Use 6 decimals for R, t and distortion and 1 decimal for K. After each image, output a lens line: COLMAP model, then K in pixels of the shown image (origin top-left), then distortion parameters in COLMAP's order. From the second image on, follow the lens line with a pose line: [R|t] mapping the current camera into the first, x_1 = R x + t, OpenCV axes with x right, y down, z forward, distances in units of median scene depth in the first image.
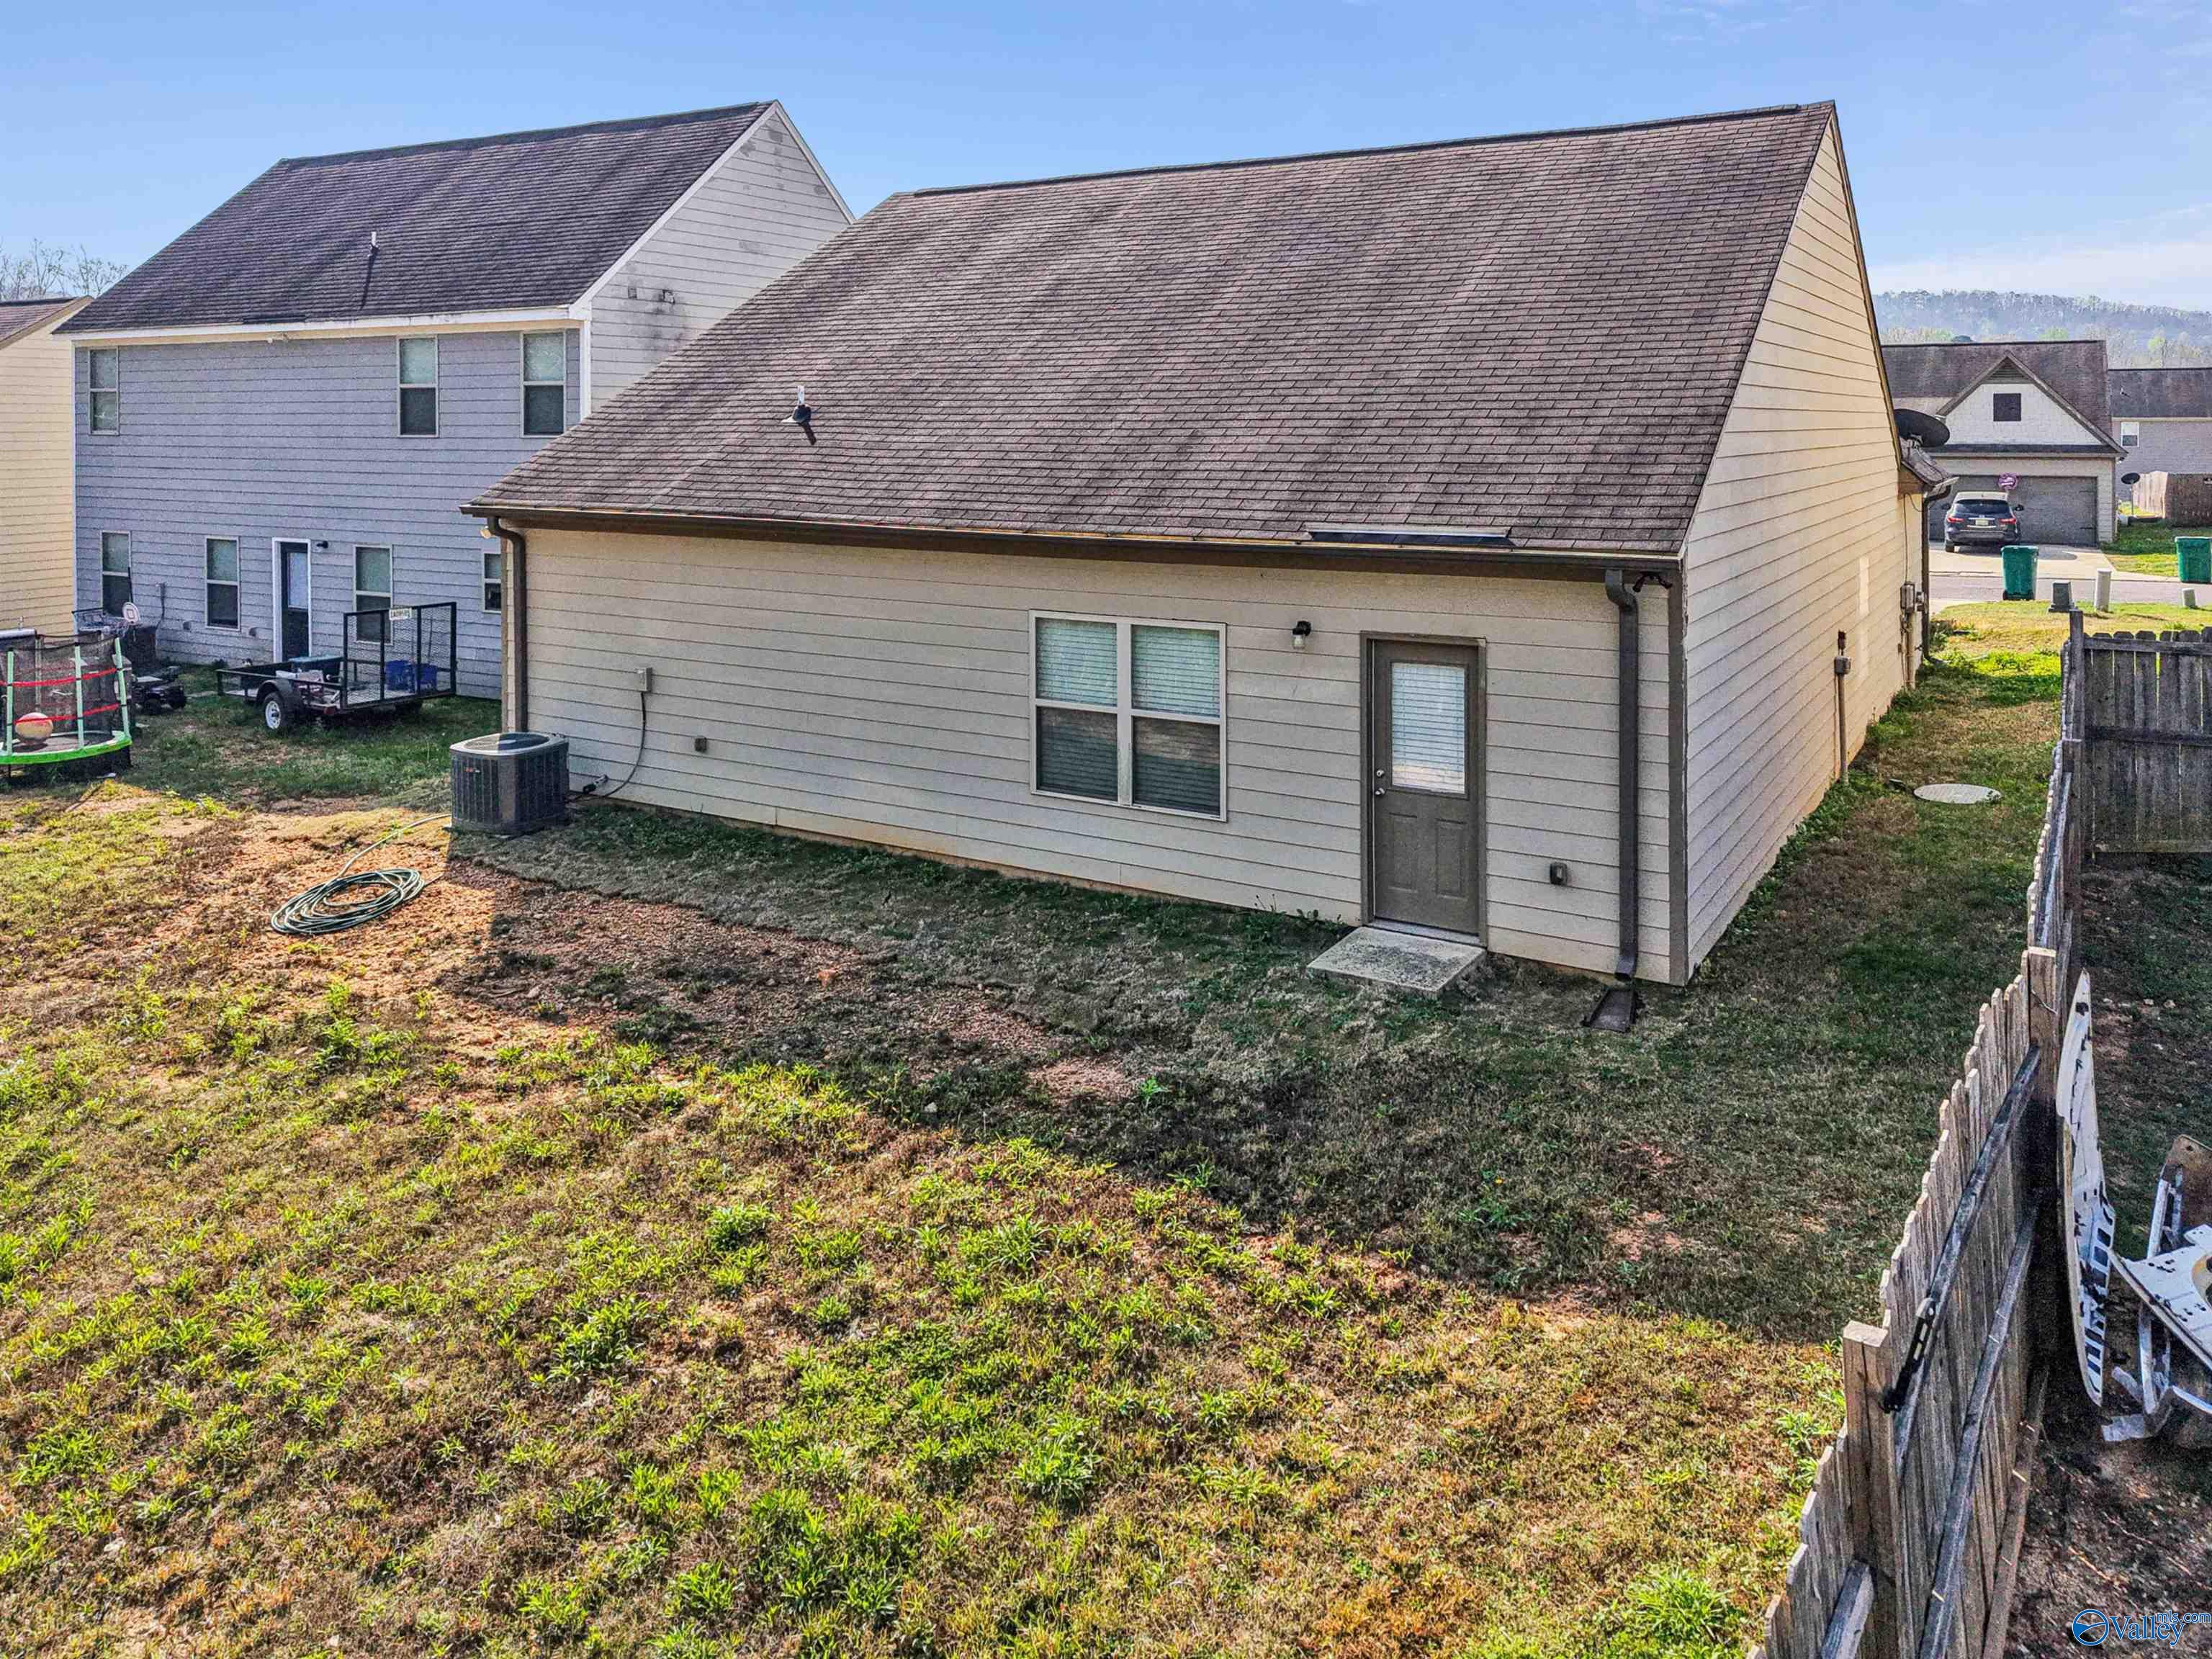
lens RADIAL K [[1572.9, 0, 1113.1], [0, 1572.9, 825.3], [0, 0, 1]] dist [0.028468, -0.026813]
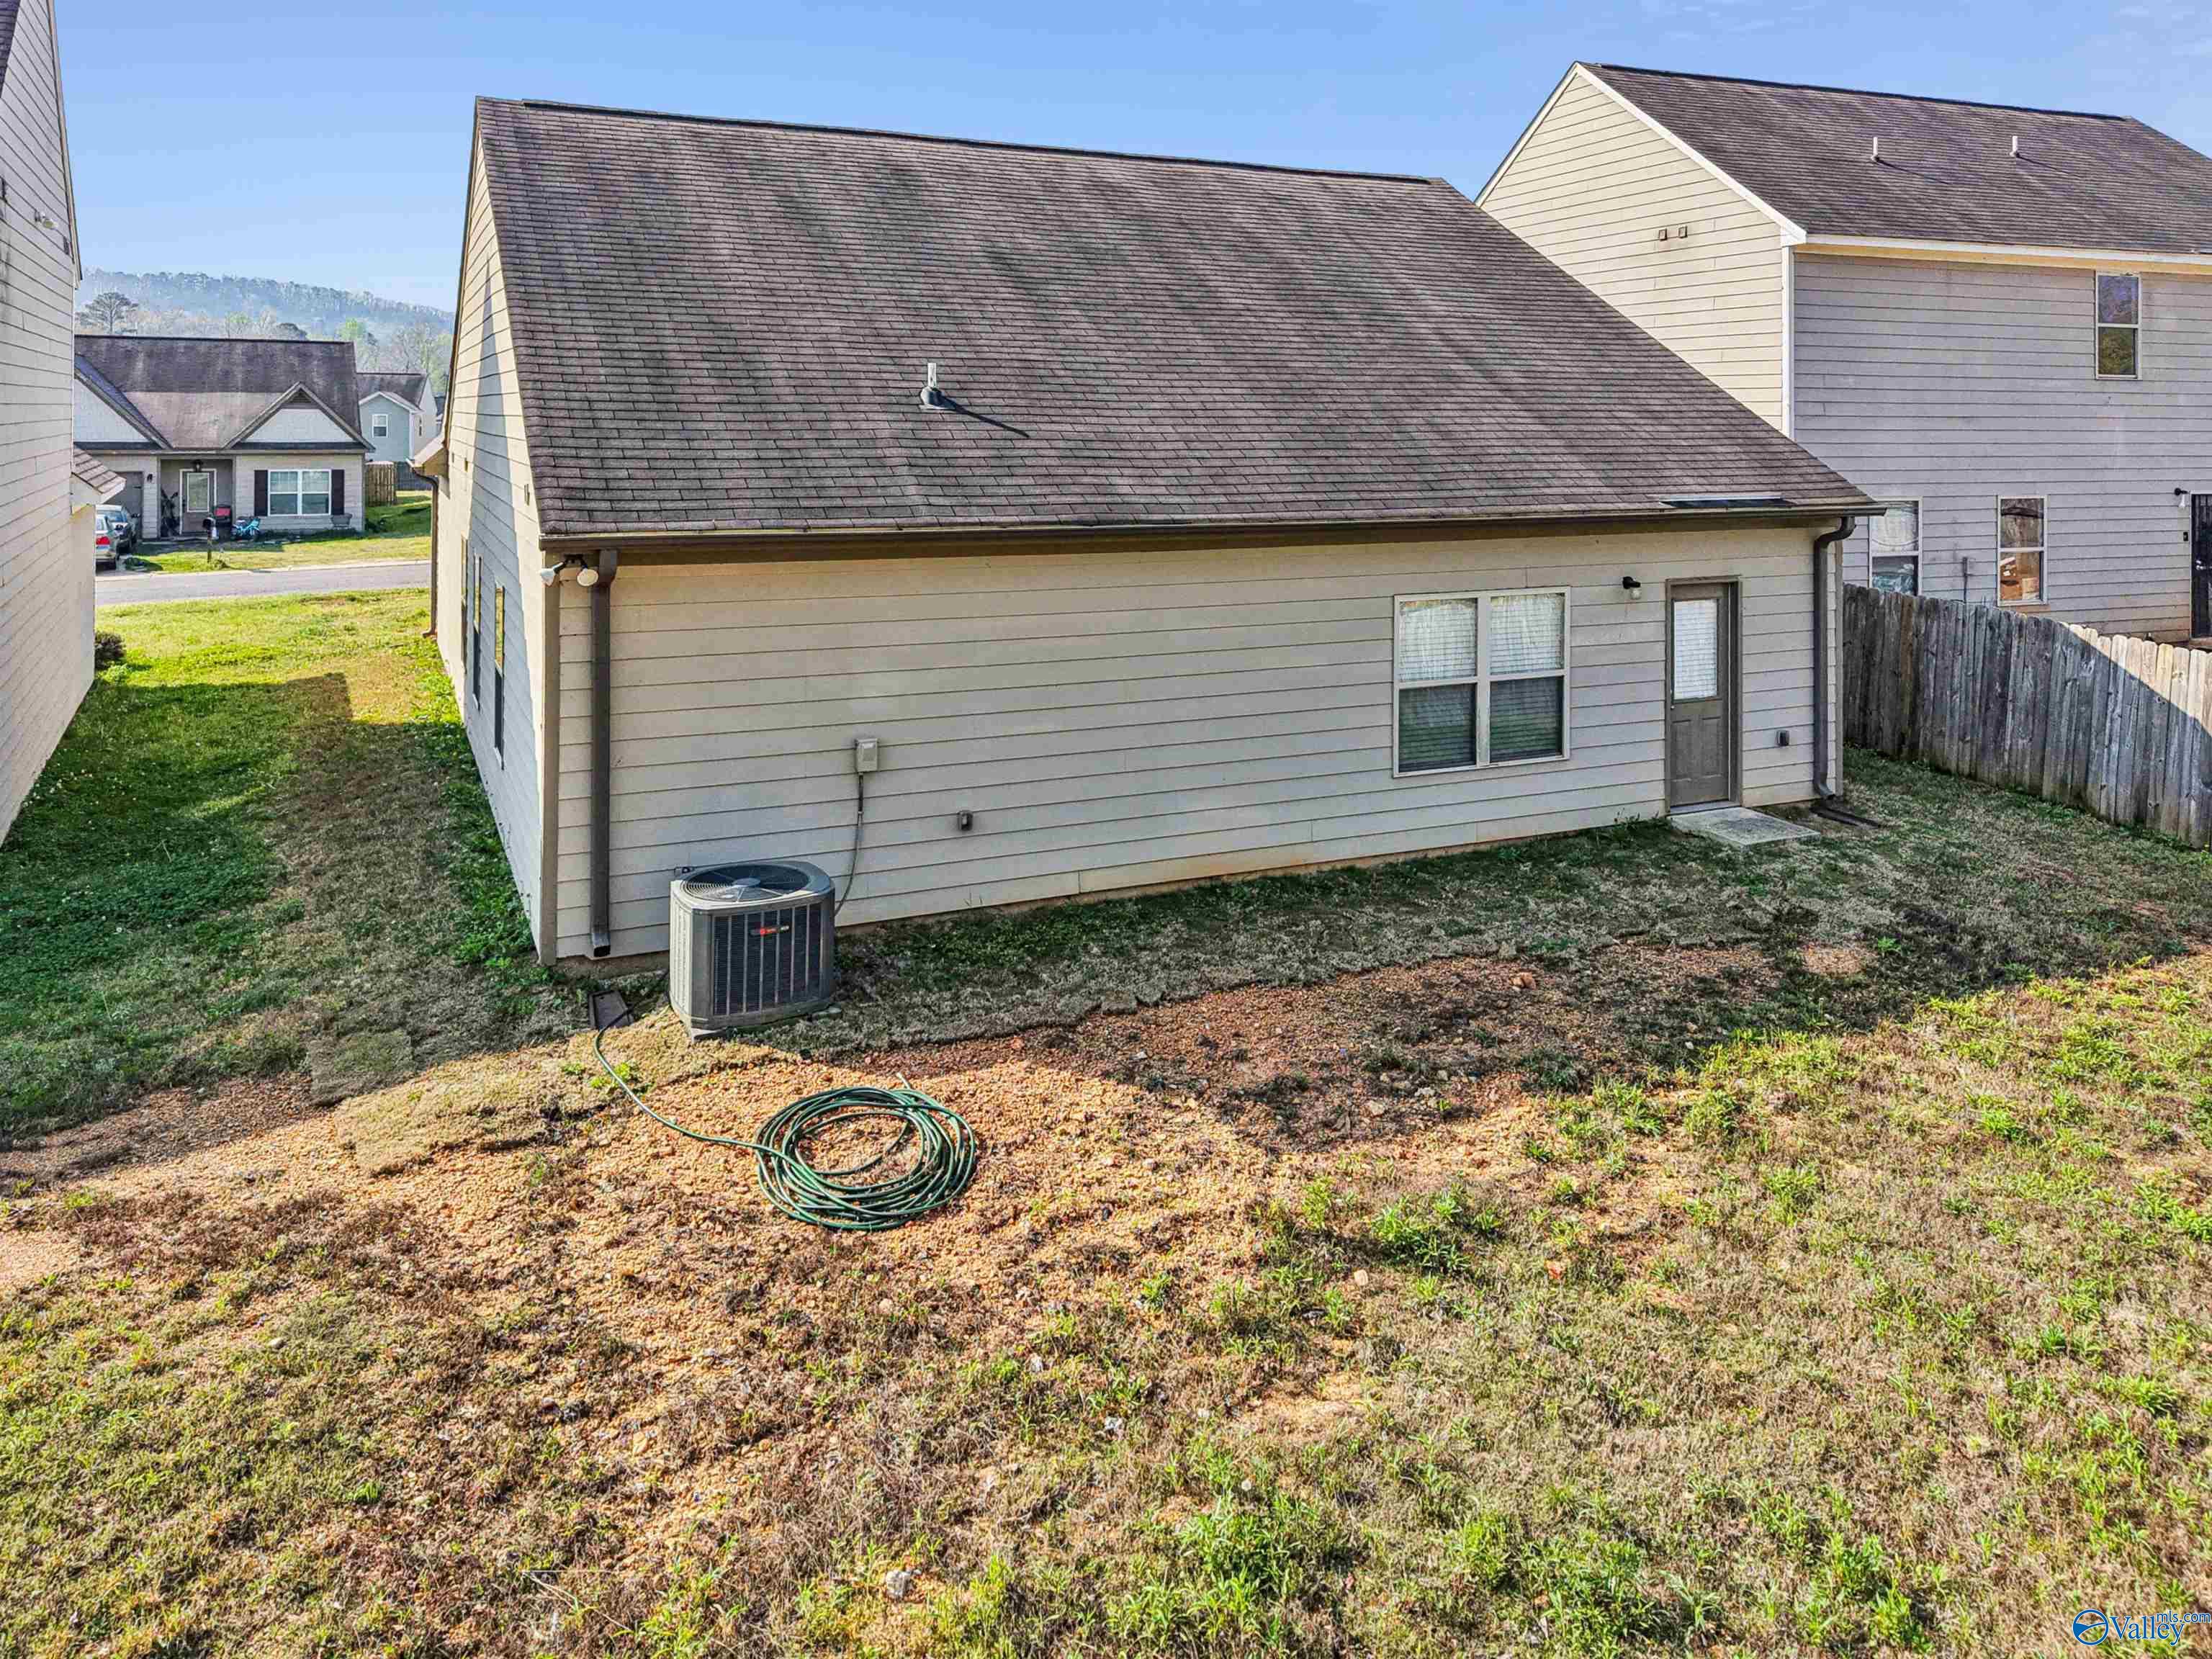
lens RADIAL K [[1572.9, 0, 1138.2], [0, 1572.9, 767.9], [0, 0, 1]] dist [0.028468, -0.026813]
pose [[0.542555, -0.179379, 0.820645, -1.040610], [0.200635, 0.976331, 0.080764, -0.151055], [-0.815708, 0.120831, 0.565703, 0.605274]]
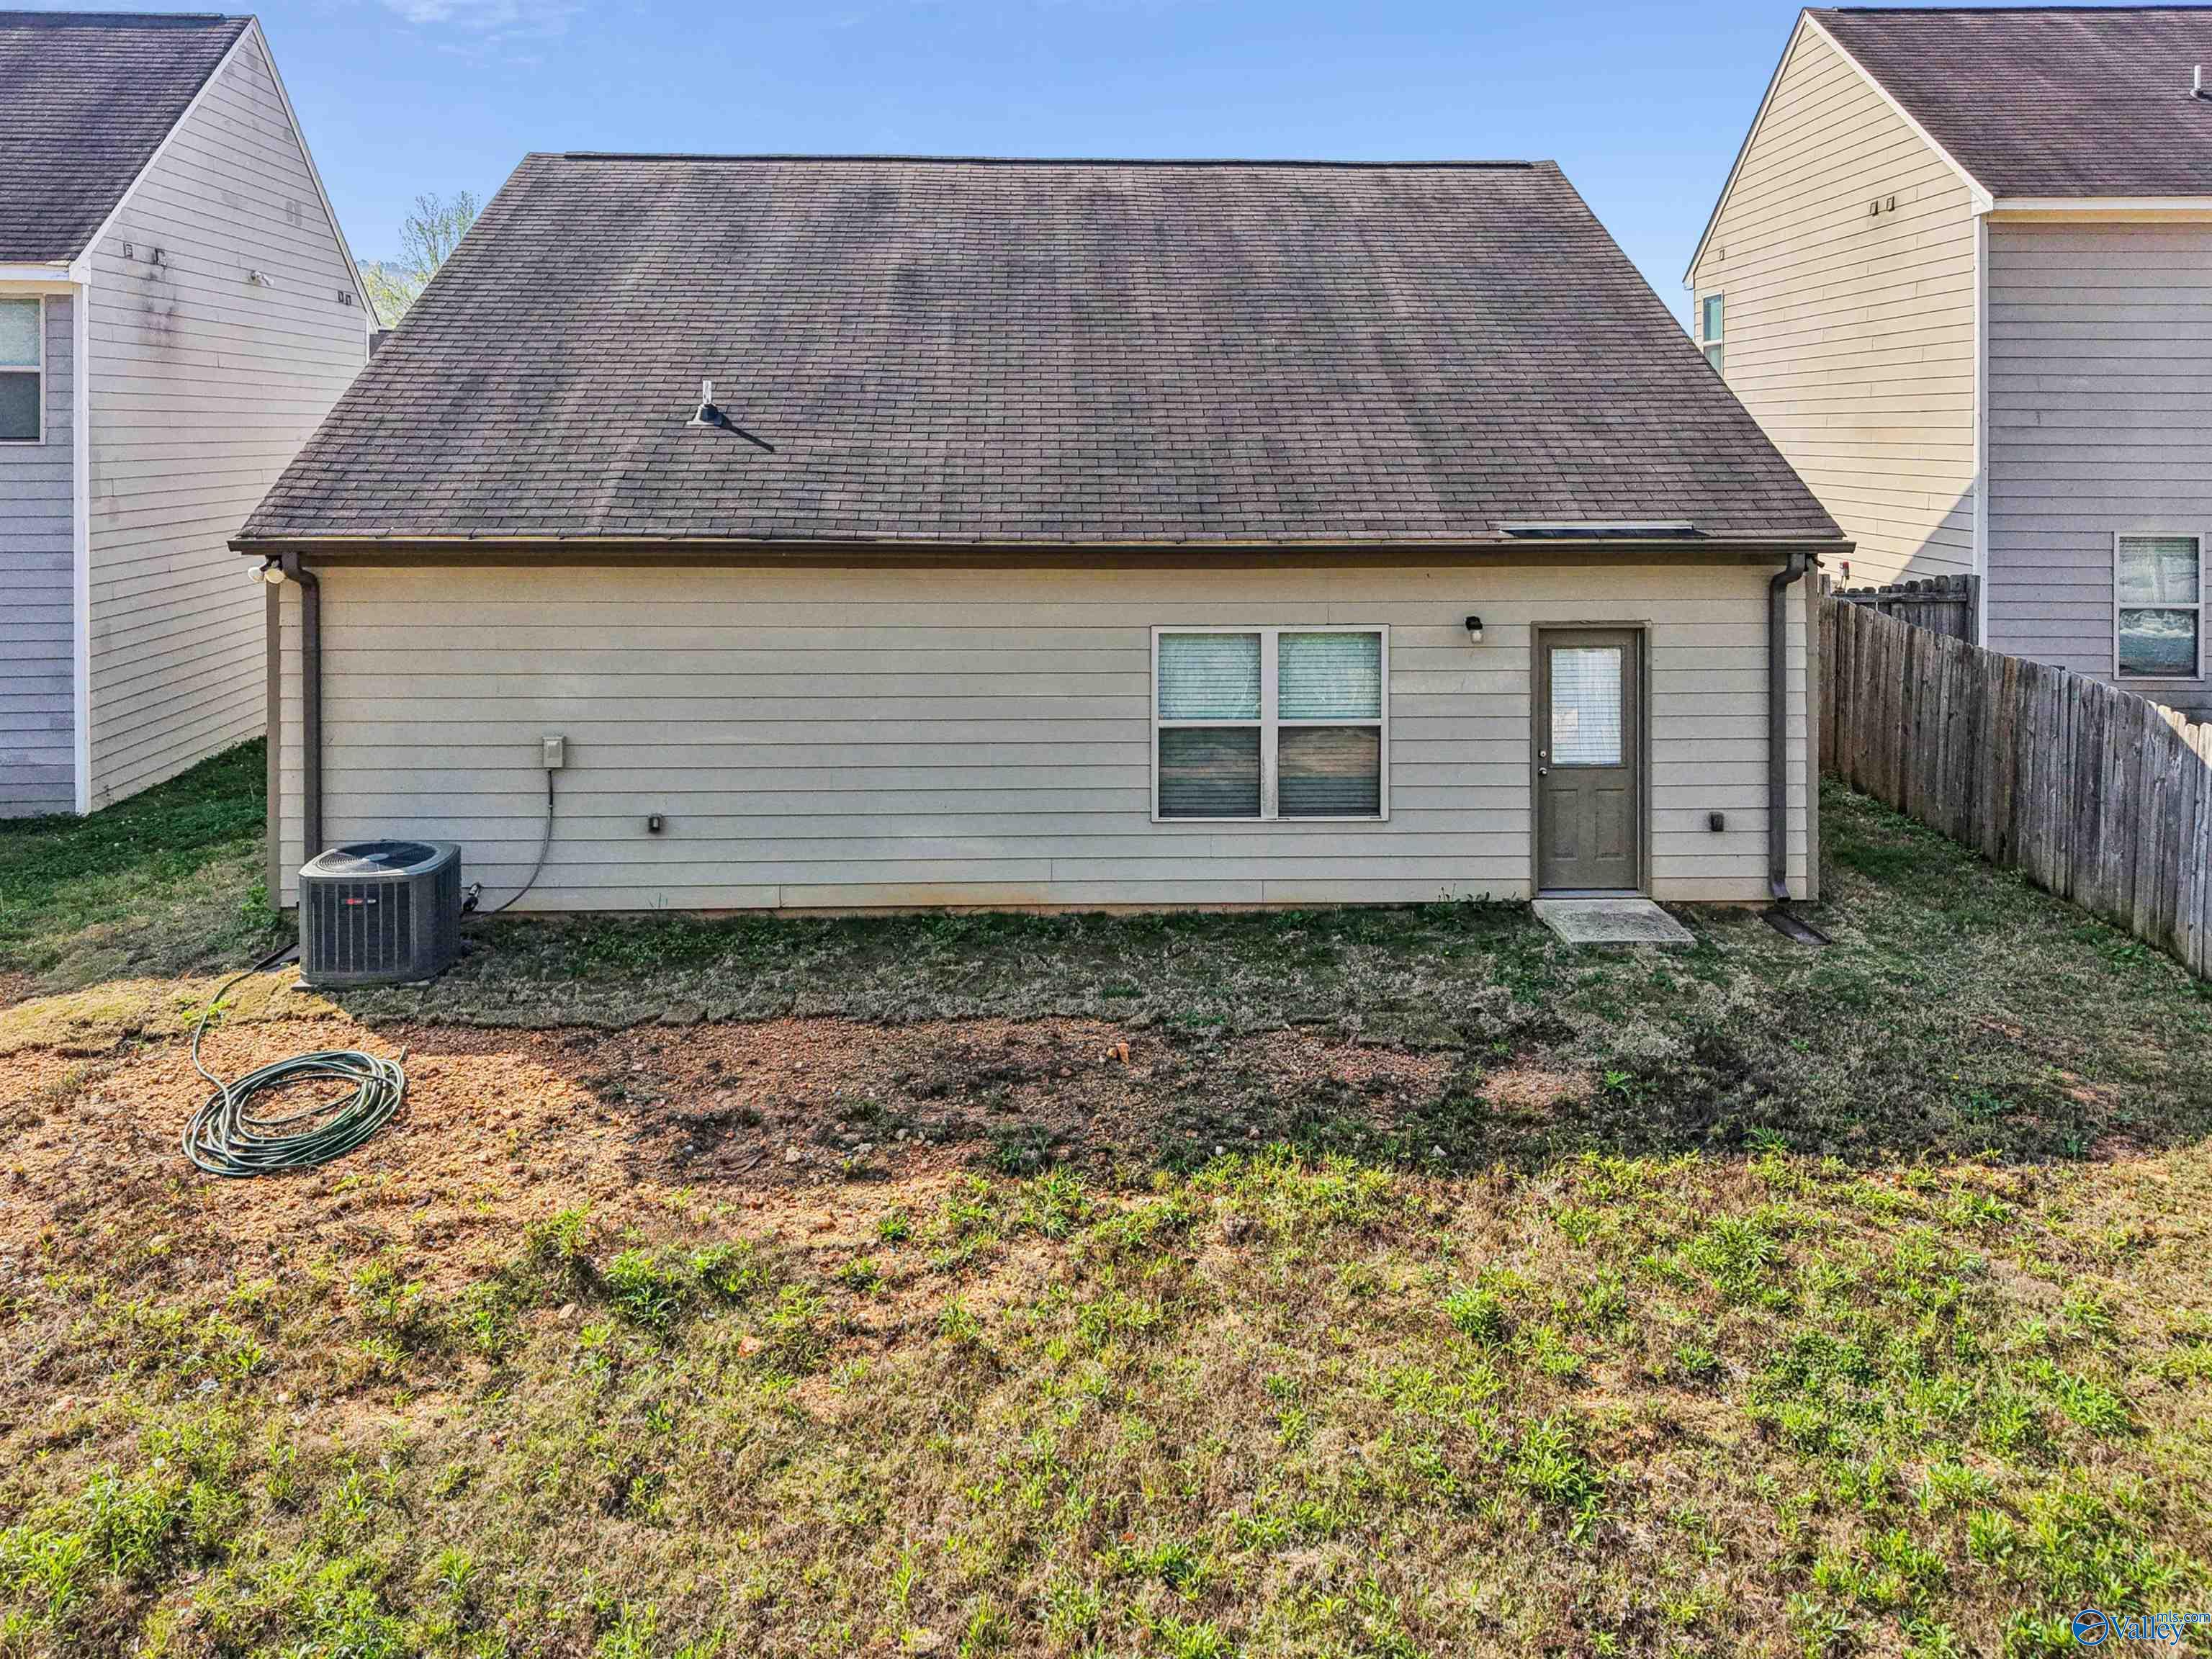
lens RADIAL K [[1572.9, 0, 1113.7], [0, 1572.9, 806.7], [0, 0, 1]] dist [0.028468, -0.026813]
pose [[0.830904, -0.125913, 0.541982, -0.617868], [0.135365, 0.990538, 0.022595, -0.057655], [-0.539699, 0.054591, 0.840086, 0.247423]]
